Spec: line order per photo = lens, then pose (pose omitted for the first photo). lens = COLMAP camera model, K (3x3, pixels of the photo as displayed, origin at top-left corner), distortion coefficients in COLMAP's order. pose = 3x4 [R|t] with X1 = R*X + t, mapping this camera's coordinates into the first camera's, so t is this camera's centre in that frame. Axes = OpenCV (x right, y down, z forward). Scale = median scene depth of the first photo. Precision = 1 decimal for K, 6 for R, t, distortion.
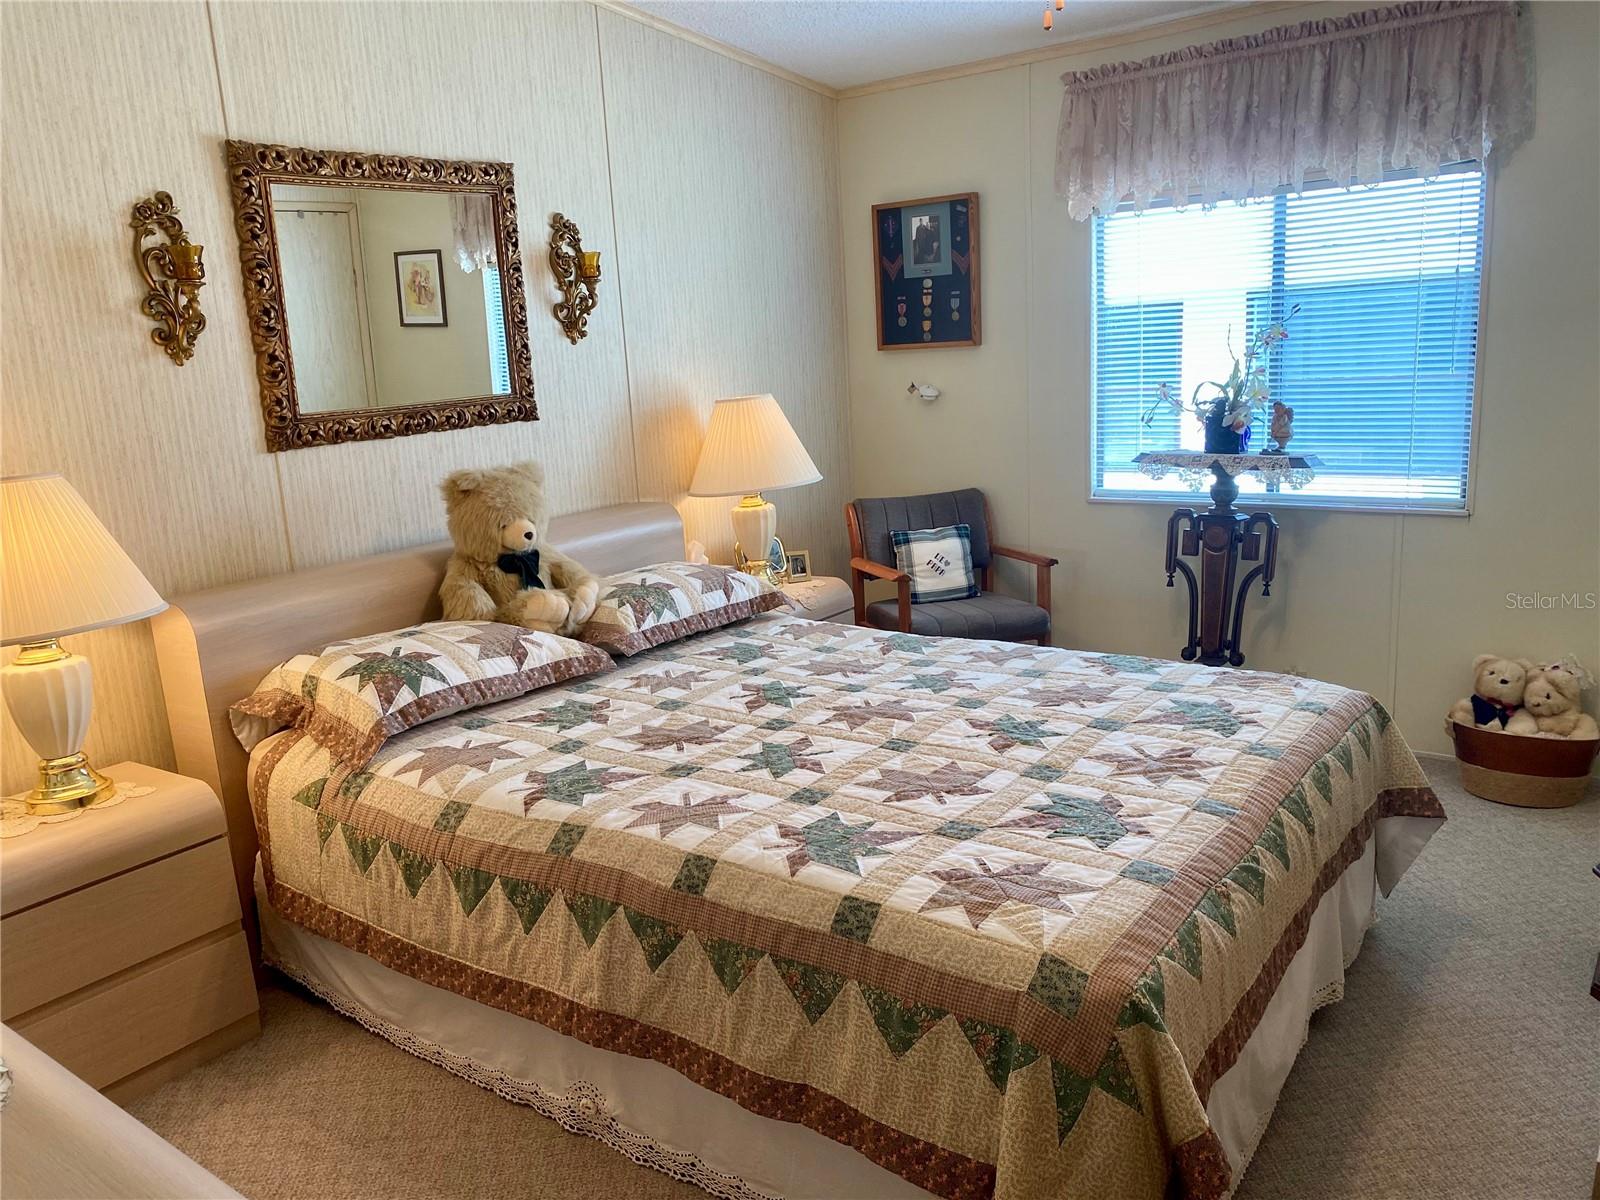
lens RADIAL K [[1218.8, 0, 794.4], [0, 1218.8, 600.1], [0, 0, 1]] dist [0.091546, -0.109628]
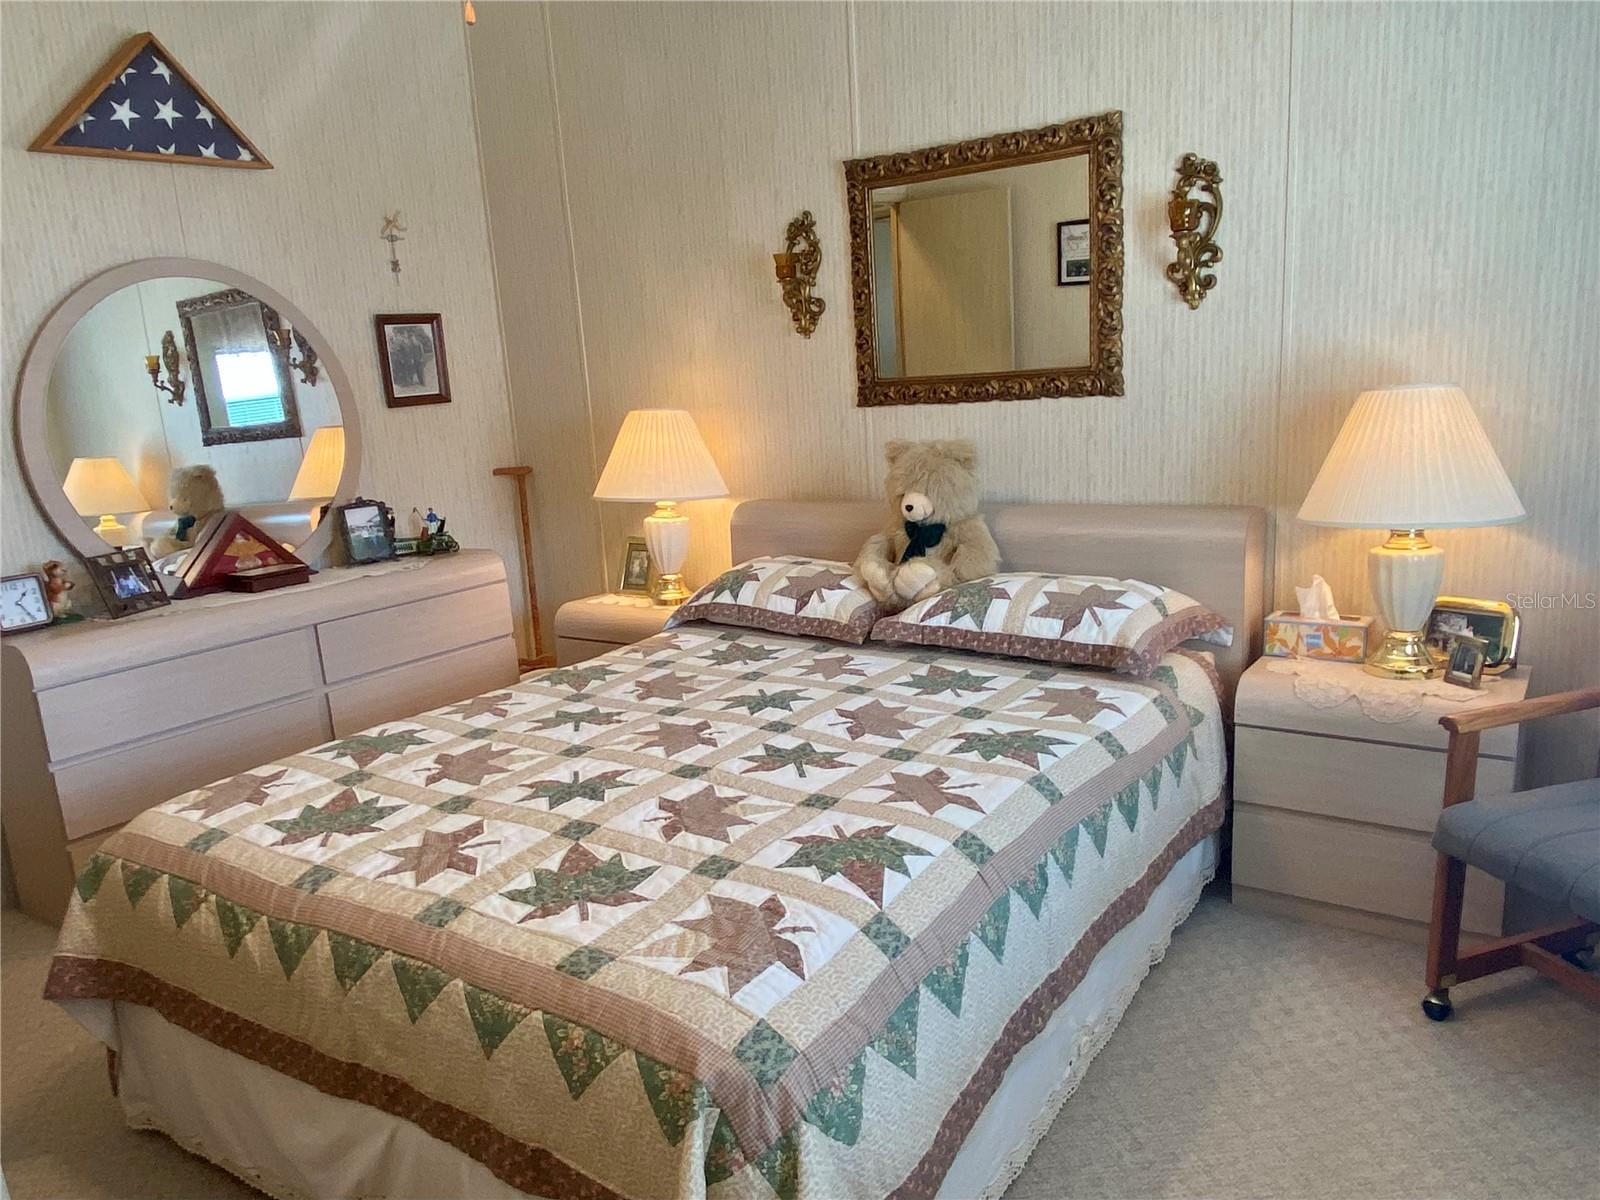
lens RADIAL K [[1171.5, 0, 795.0], [0, 1171.5, 621.7], [0, 0, 1]] dist [0.103570, -0.120039]
pose [[0.055935, 0.279451, -0.958529, 0.818319], [-0.157555, 0.950474, 0.267909, -0.226615], [0.985925, 0.136036, 0.097194, 0.852781]]
